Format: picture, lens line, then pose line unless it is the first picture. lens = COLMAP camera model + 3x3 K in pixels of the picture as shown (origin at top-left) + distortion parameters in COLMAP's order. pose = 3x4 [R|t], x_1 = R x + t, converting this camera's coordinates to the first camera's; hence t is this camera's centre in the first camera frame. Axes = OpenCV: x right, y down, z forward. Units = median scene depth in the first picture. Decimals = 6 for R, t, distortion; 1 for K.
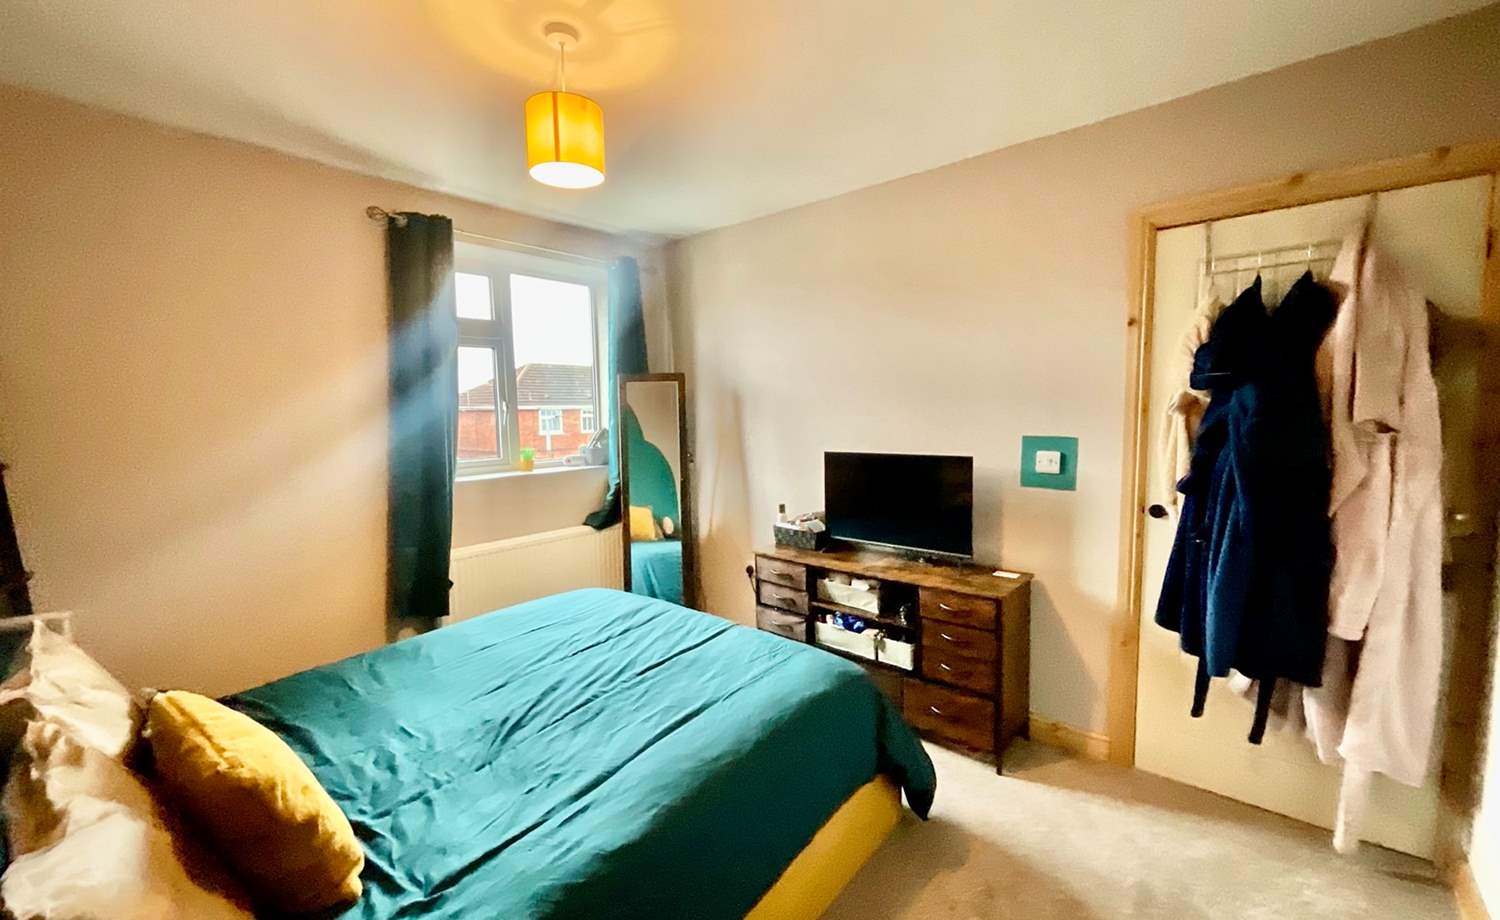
lens RADIAL K [[606.8, 0, 751.0], [0, 606.8, 461.1], [0, 0, 1]] dist [-0.000939, -0.000112]
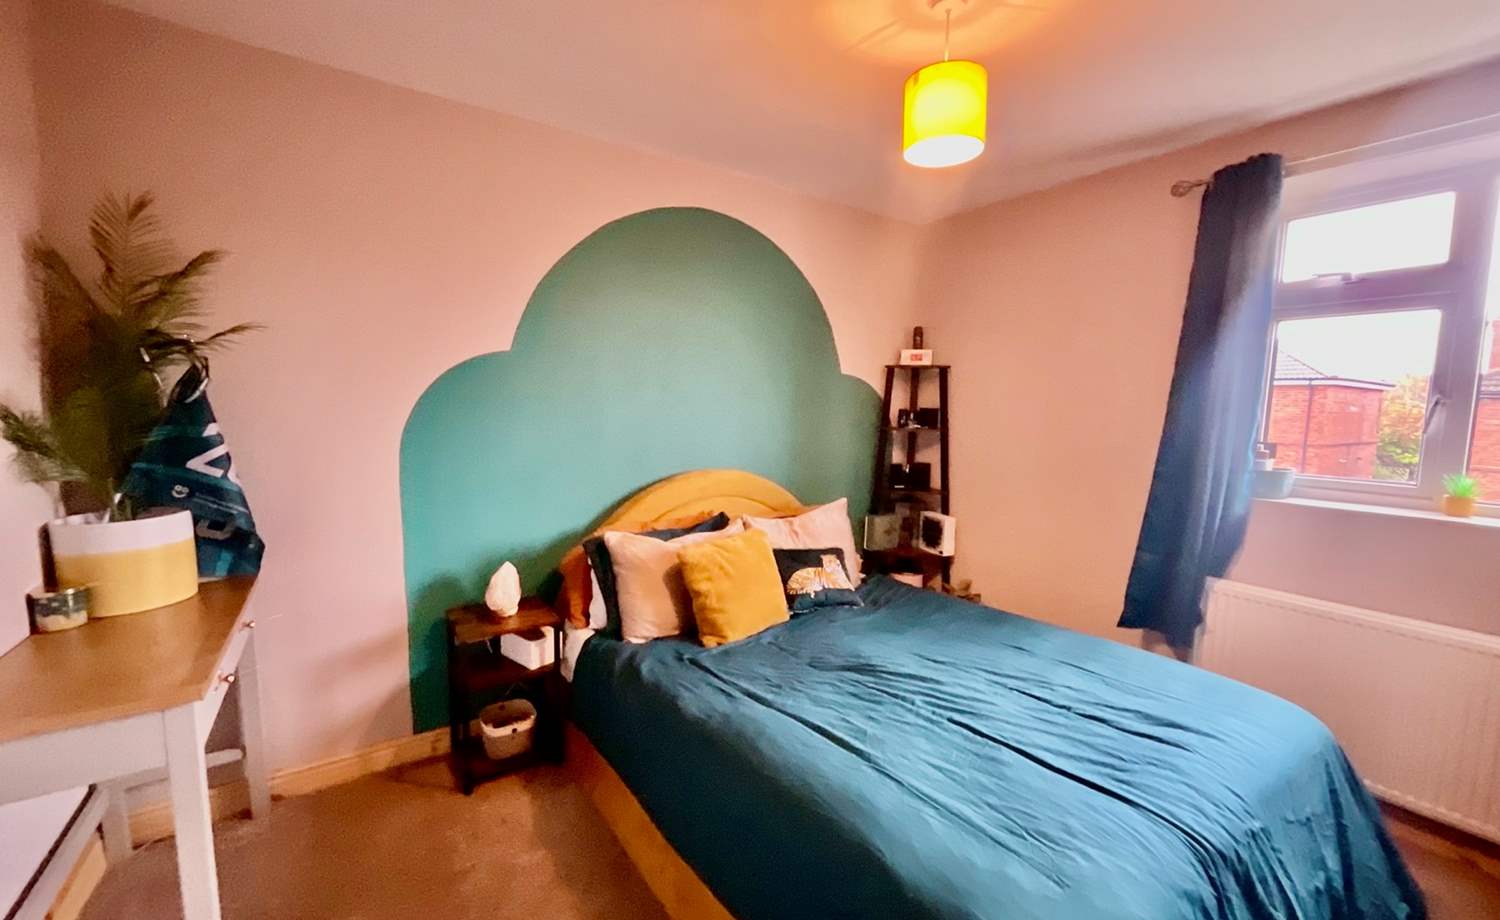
lens RADIAL K [[606.8, 0, 751.0], [0, 606.8, 461.1], [0, 0, 1]] dist [-0.000939, -0.000112]
pose [[-0.256023, 0.107368, -0.960690, 0.617757], [-0.099186, 0.985650, 0.136591, -0.082742], [0.961569, 0.130257, -0.241699, 0.847232]]
